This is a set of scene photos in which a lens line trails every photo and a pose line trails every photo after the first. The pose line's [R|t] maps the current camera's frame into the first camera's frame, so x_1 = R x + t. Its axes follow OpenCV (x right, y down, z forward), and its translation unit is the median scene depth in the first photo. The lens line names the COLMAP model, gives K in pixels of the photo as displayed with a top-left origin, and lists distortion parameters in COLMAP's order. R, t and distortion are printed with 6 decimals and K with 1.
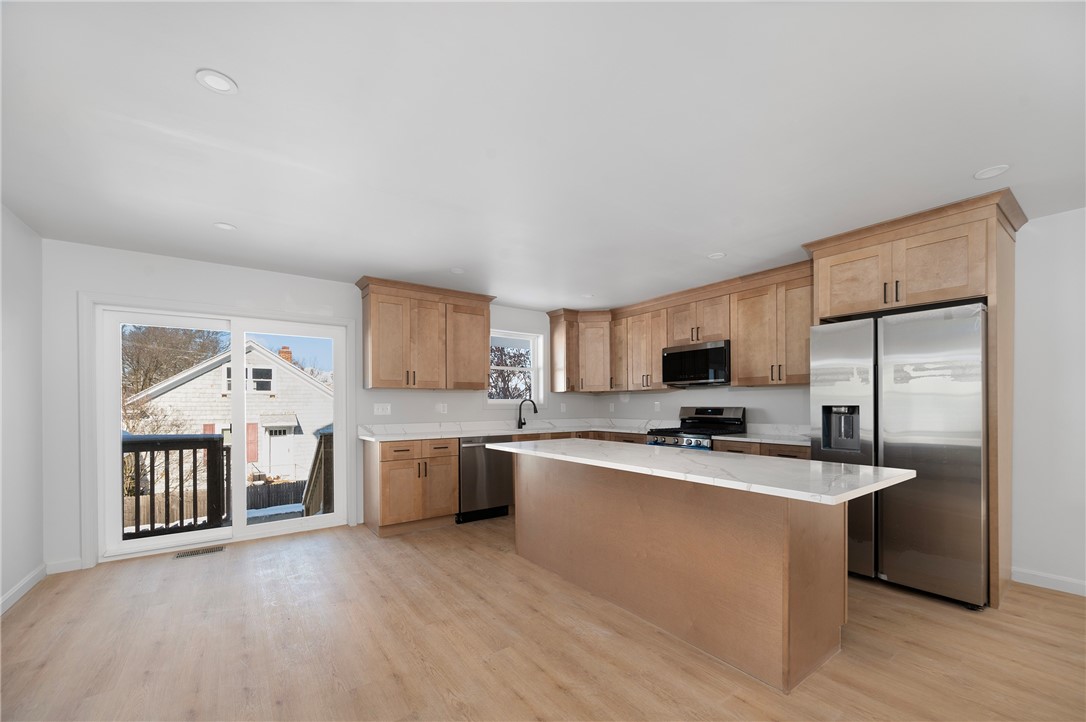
lens RADIAL K [[431.4, 0, 571.2], [0, 431.4, 405.8], [0, 0, 1]] dist [-0.002968, -0.000944]
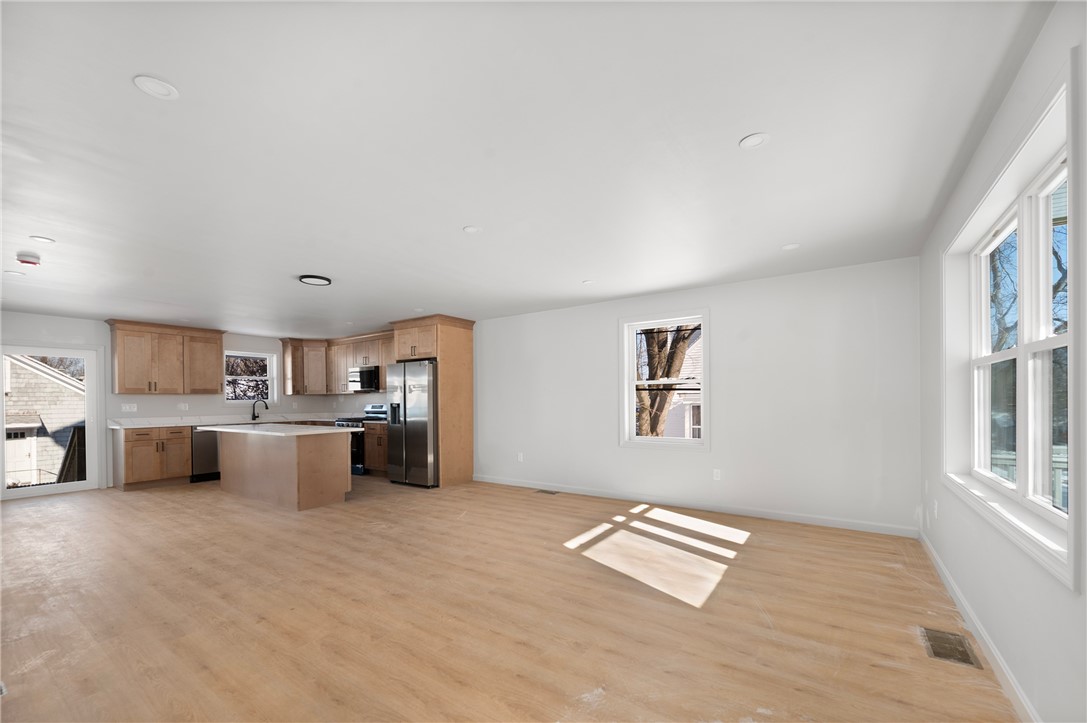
lens RADIAL K [[431.8, 0, 563.7], [0, 431.8, 401.3], [0, 0, 1]] dist [-0.002968, -0.000944]
pose [[0.948290, -0.006367, 0.317342, 0.495715], [0.007058, 0.999975, -0.001029, -0.001801], [-0.317327, 0.003215, 0.948311, -0.845559]]
